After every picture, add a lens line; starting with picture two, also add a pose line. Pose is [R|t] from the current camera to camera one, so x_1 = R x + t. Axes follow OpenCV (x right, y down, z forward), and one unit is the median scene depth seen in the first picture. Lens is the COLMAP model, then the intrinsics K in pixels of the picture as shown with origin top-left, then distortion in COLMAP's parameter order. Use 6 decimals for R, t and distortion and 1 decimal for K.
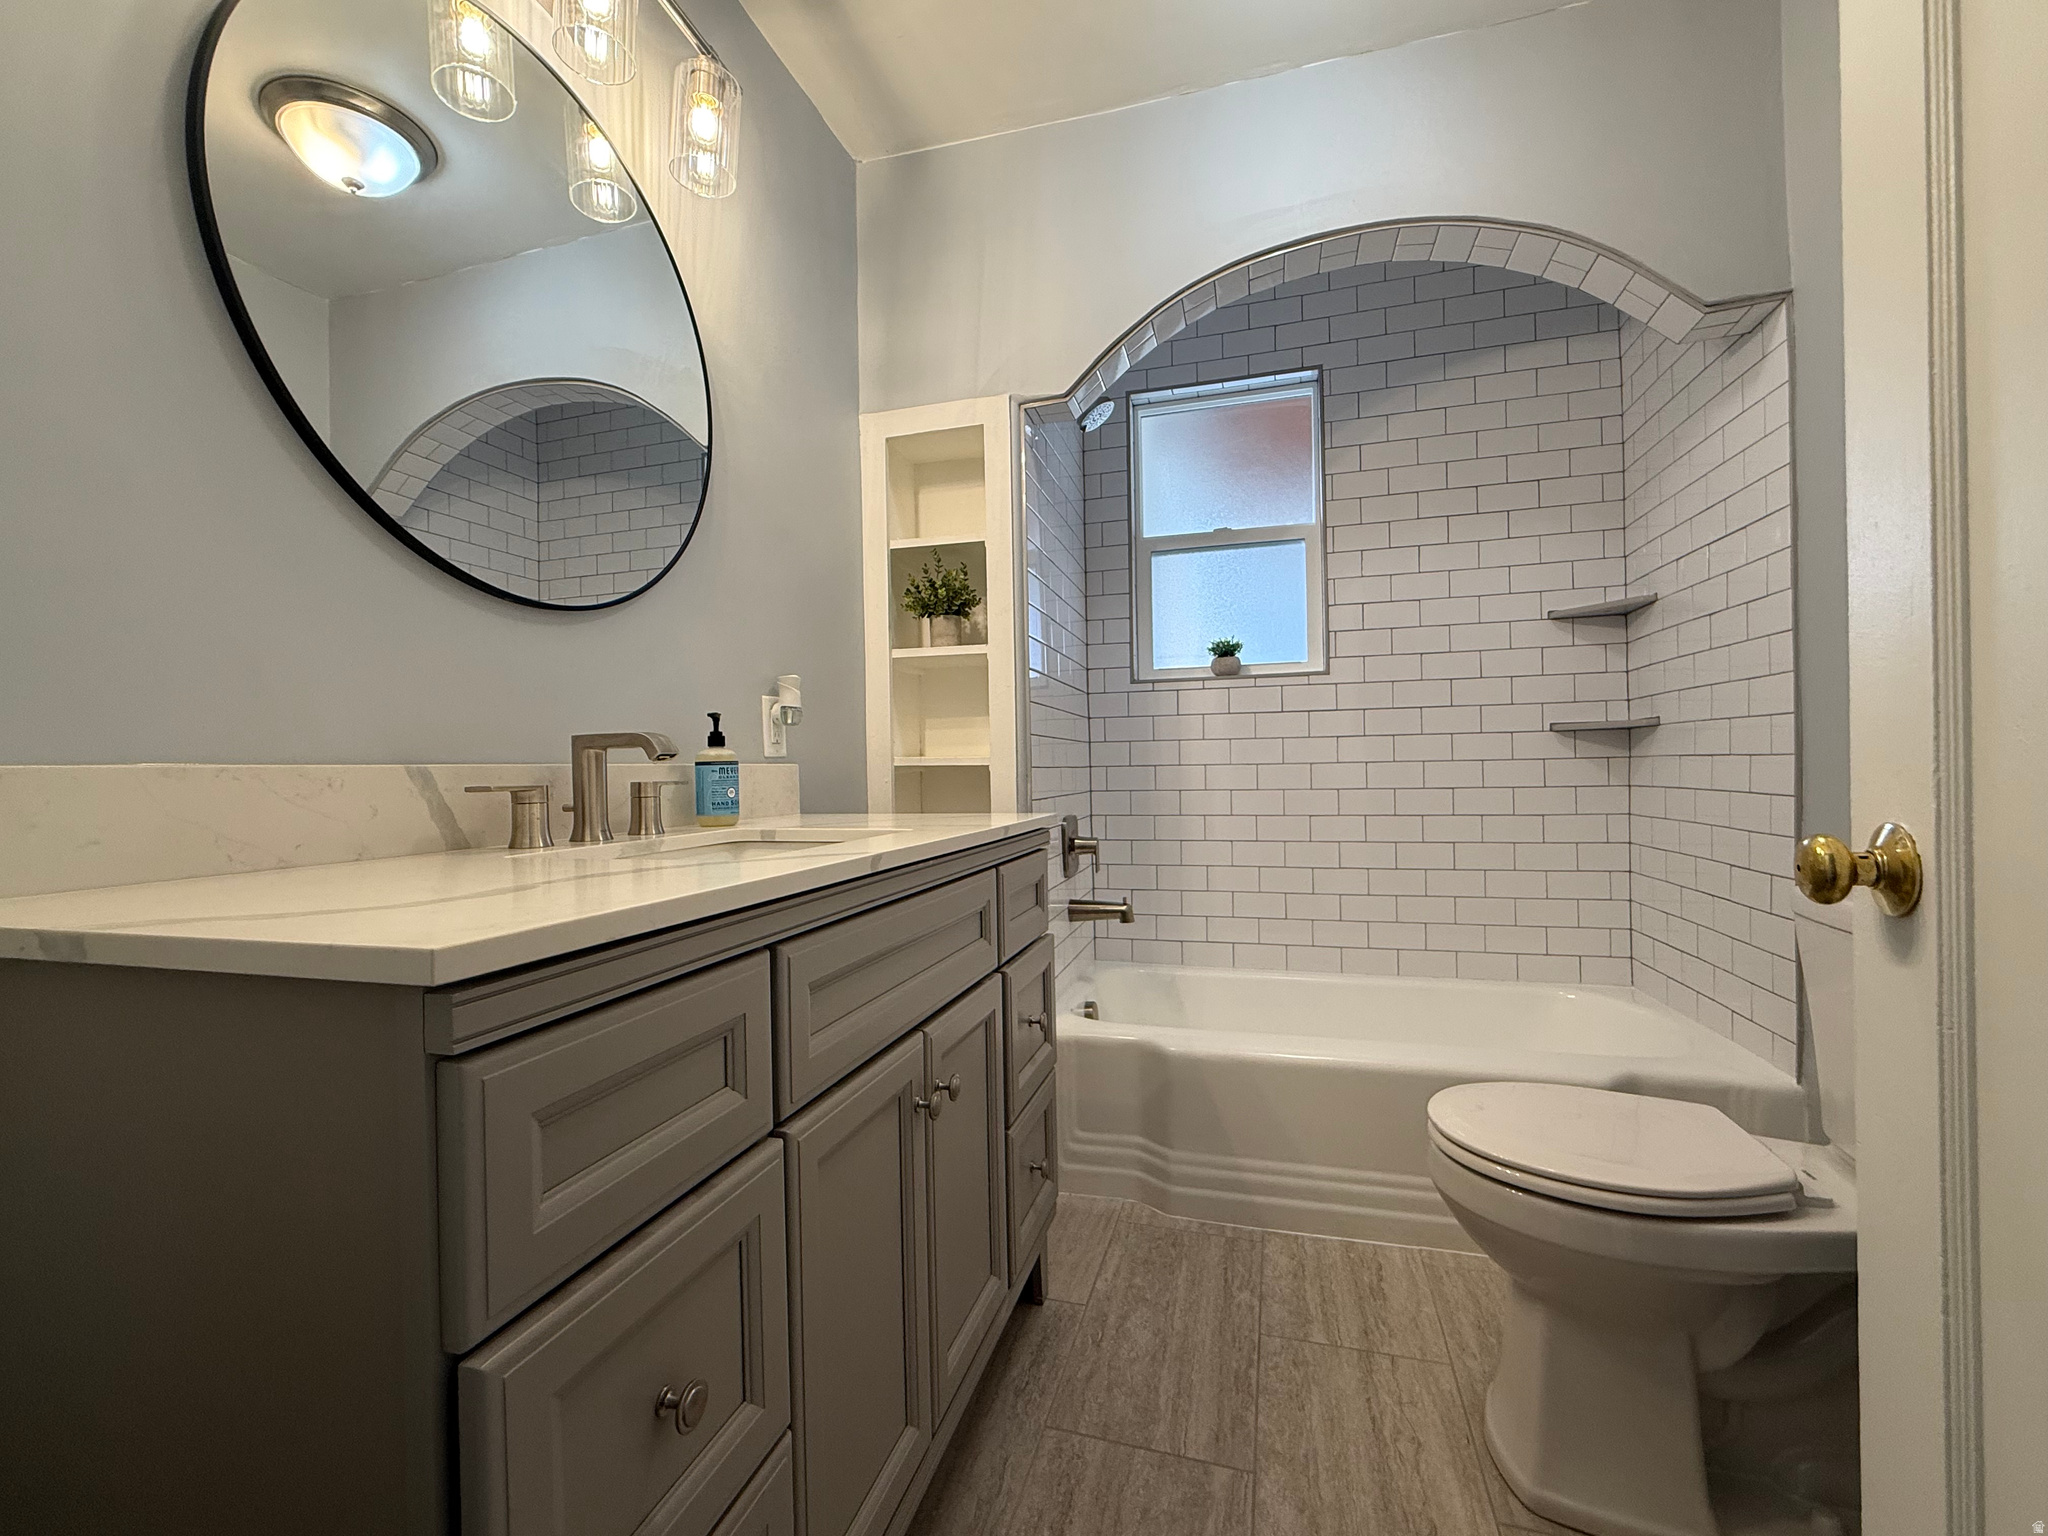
lens RADIAL K [[866.2, 0, 1025.8], [0, 866.2, 773.0], [0, 0, 1]] dist [0.003444, -0.001977]
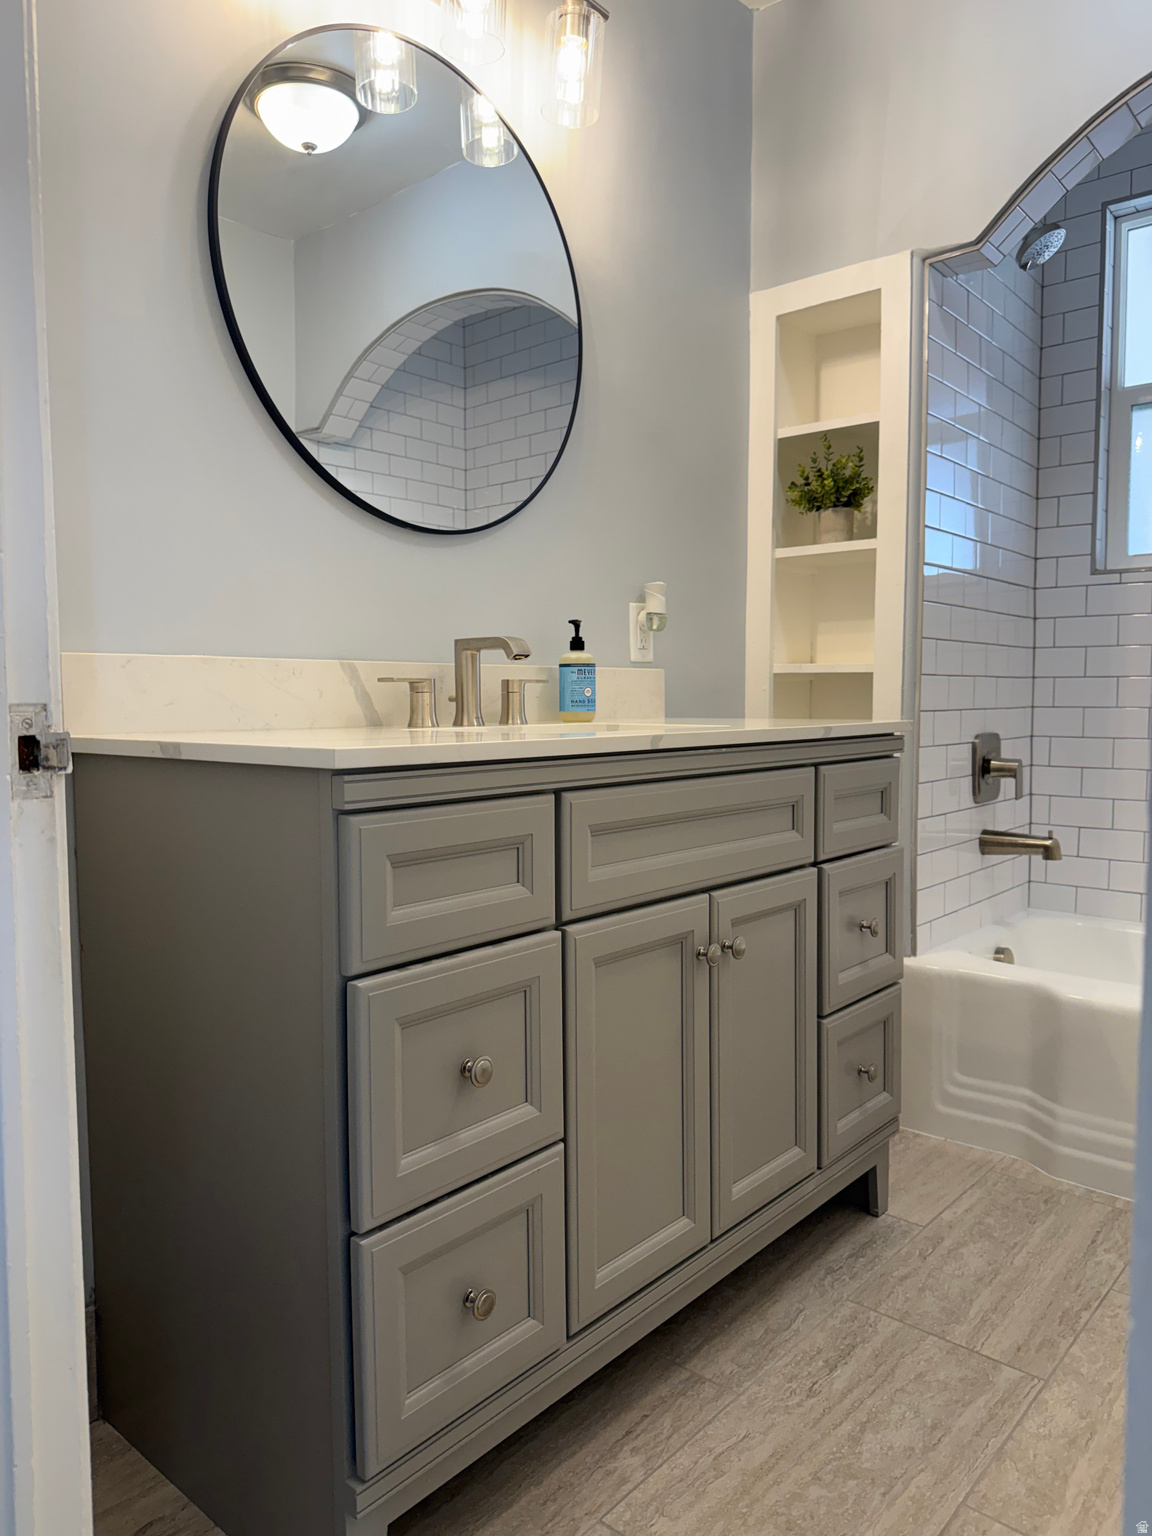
lens RADIAL K [[1083.6, 0, 588.5], [0, 1083.6, 770.9], [0, 0, 1]] dist [0.048574, -0.052339]
pose [[0.913377, 0.041642, -0.404980, 0.135956], [-0.013313, 0.997278, 0.072518, 0.014272], [0.406898, -0.060845, 0.911445, -0.161158]]
